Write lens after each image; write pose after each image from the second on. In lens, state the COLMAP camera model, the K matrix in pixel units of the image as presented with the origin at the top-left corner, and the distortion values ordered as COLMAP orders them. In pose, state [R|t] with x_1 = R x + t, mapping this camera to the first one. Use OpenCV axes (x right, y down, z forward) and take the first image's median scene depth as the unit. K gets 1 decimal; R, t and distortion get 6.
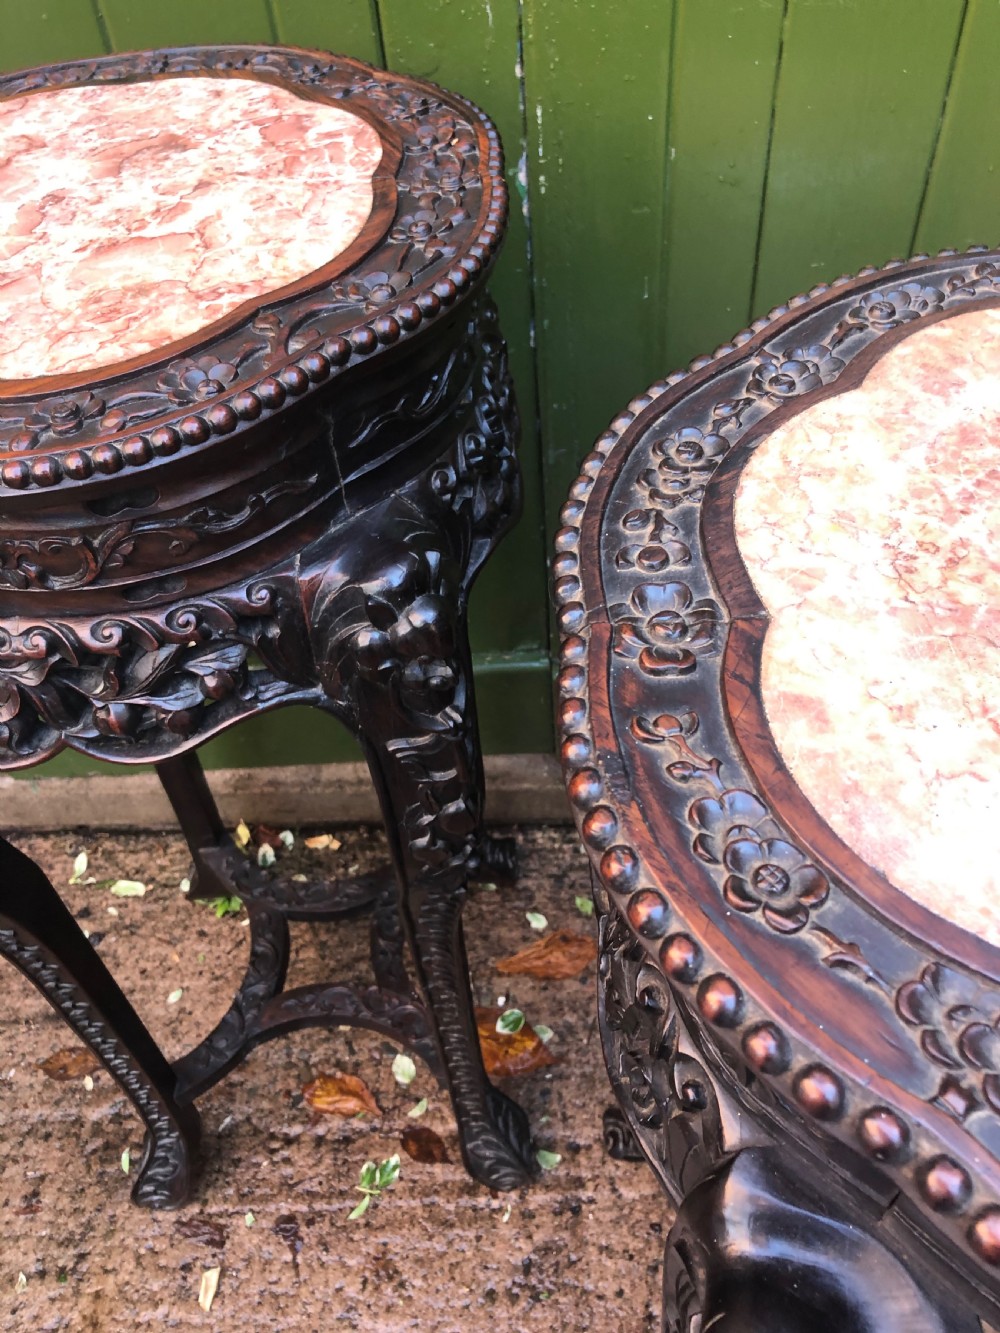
lens RADIAL K [[1093.9, 0, 508.9], [0, 1093.9, 662.6], [0, 0, 1]] dist [0.015769, -0.000450]
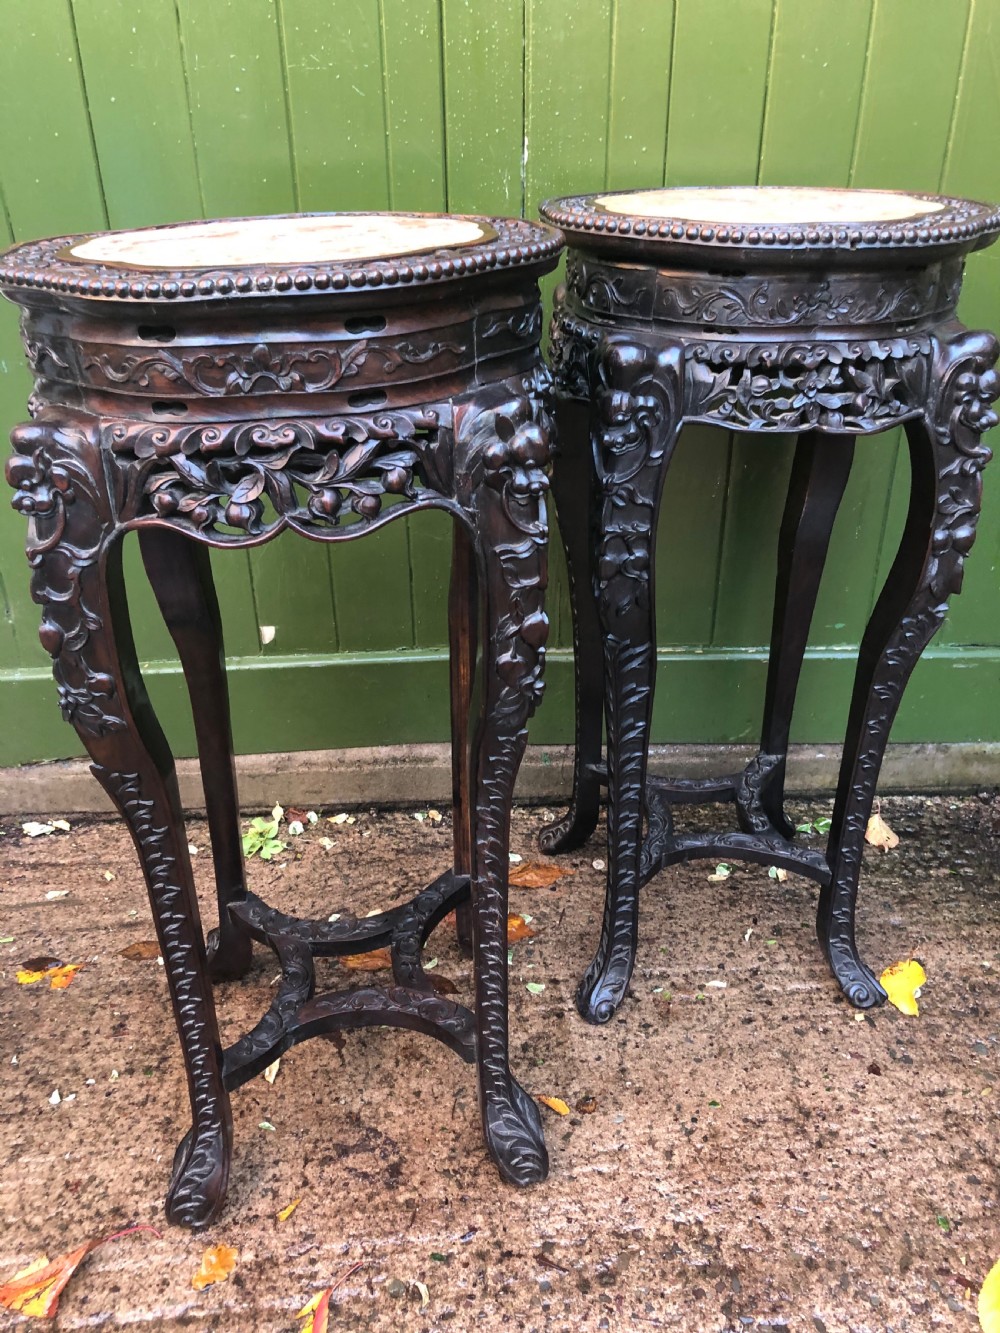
lens RADIAL K [[1093.9, 0, 499.2], [0, 1093.9, 668.4], [0, 0, 1]] dist [0.015769, -0.000450]
pose [[0.996571, 0.011492, 0.081937, -0.111836], [0.016712, 0.941939, -0.335369, 0.511533], [-0.081034, 0.335588, 0.938517, -0.311659]]
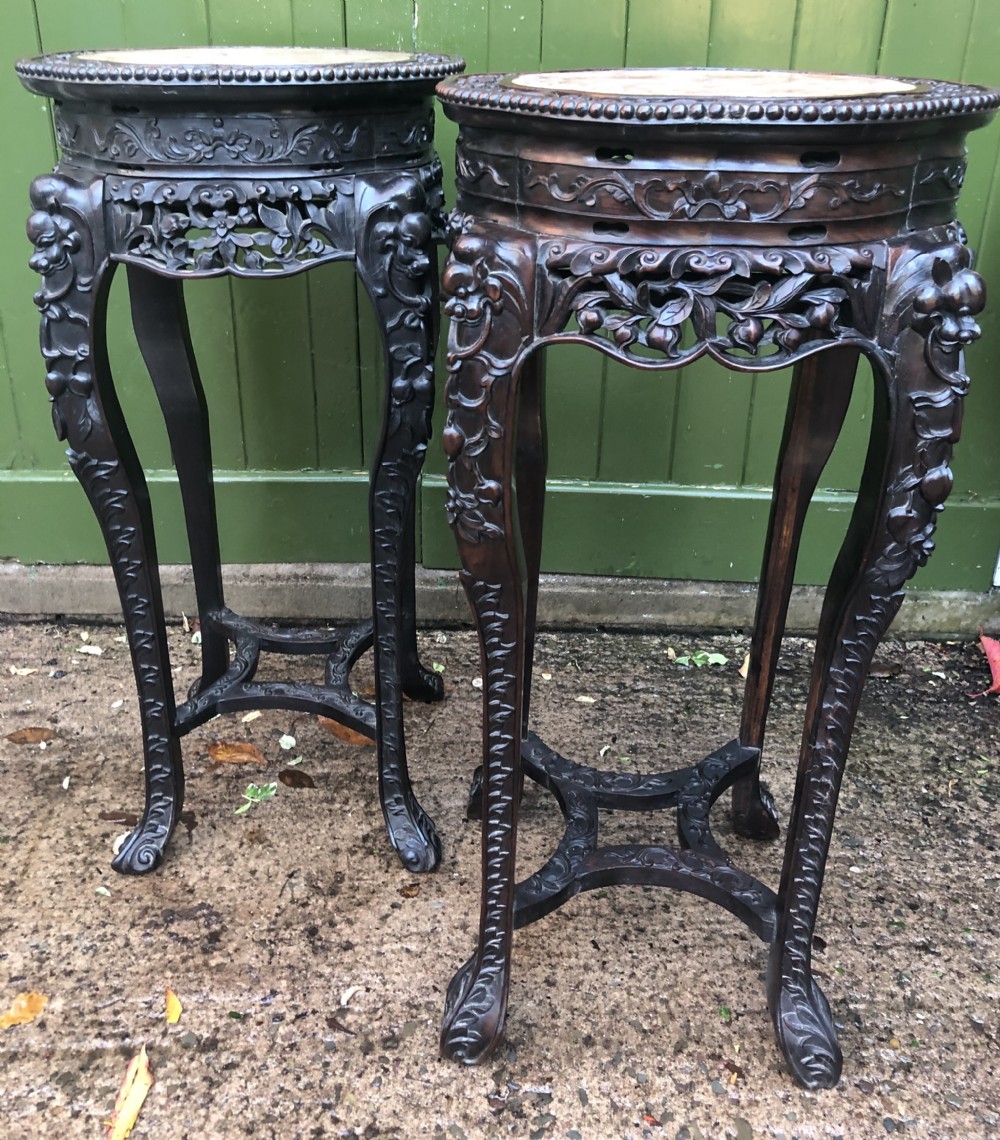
lens RADIAL K [[1092.7, 0, 505.2], [0, 1092.7, 462.5], [0, 0, 1]] dist [0.018803, 0.000000]
pose [[0.989357, 0.122141, -0.079090, -0.250056], [-0.143735, 0.904992, -0.400411, 0.551112], [0.022669, 0.407517, 0.912916, -0.289900]]
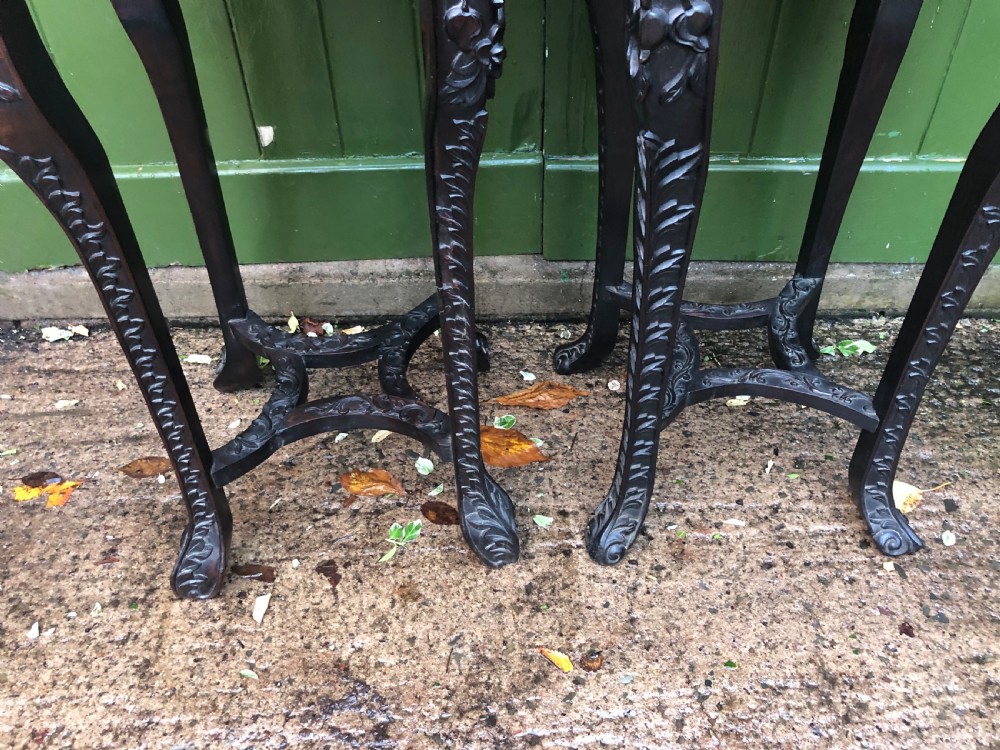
lens RADIAL K [[820.7, 0, 508.6], [0, 820.7, 366.8], [0, 0, 1]] dist [0.015769, -0.000450]
pose [[0.998676, 0.015032, 0.049190, -0.048953], [-0.009267, 0.993277, -0.115388, 0.374410], [-0.050594, 0.114779, 0.992102, 0.070357]]
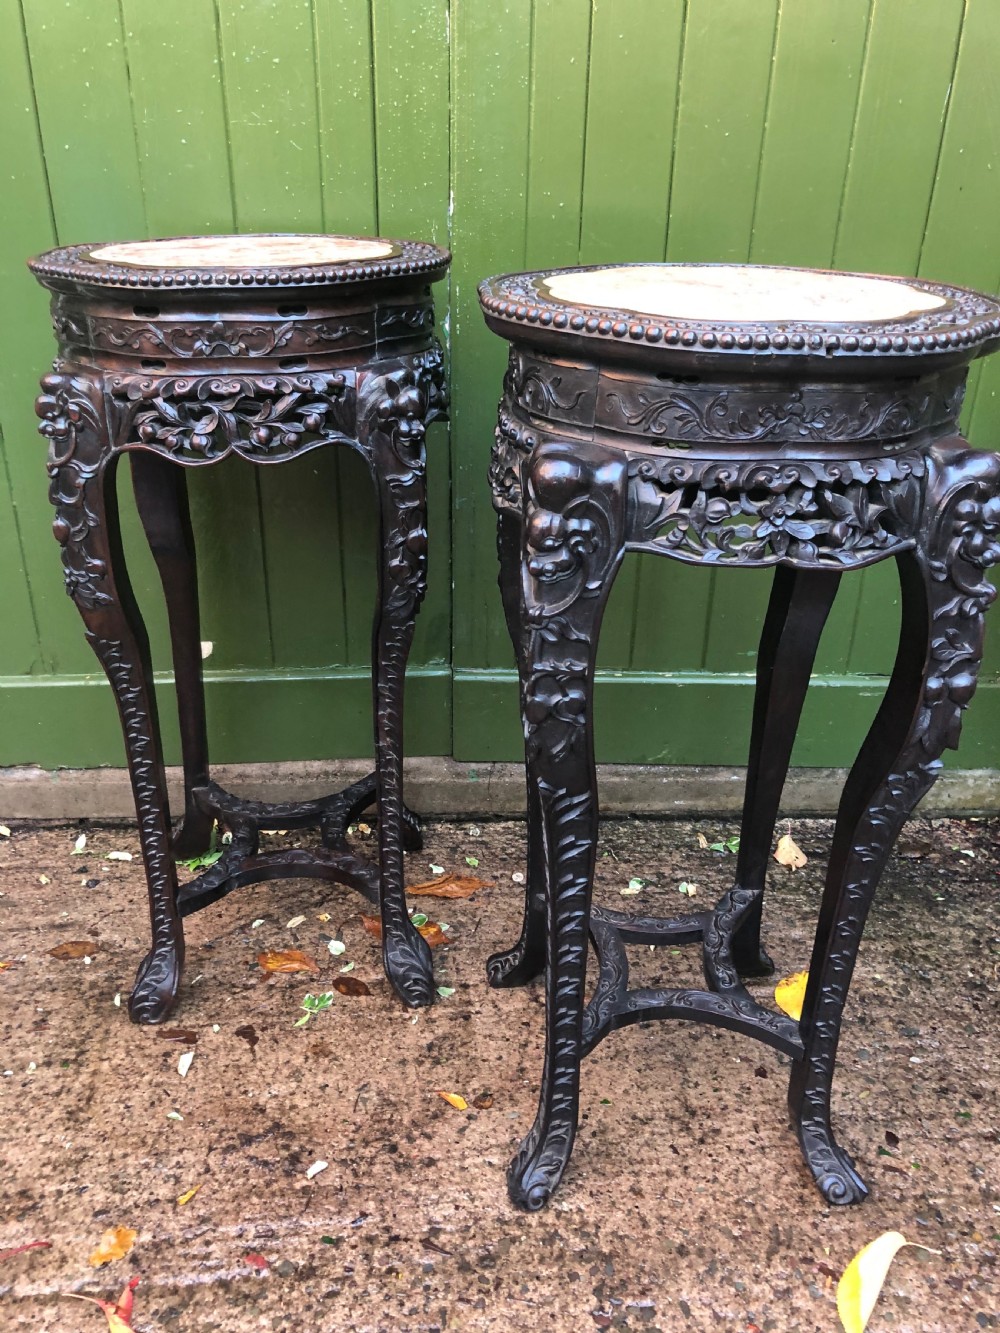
lens RADIAL K [[1093.9, 0, 497.1], [0, 1093.9, 658.9], [0, 0, 1]] dist [0.015769, -0.000450]
pose [[0.994875, 0.036219, 0.094408, -0.041449], [0.001699, 0.927530, -0.373745, 0.555971], [-0.101103, 0.371990, 0.922714, -0.374474]]
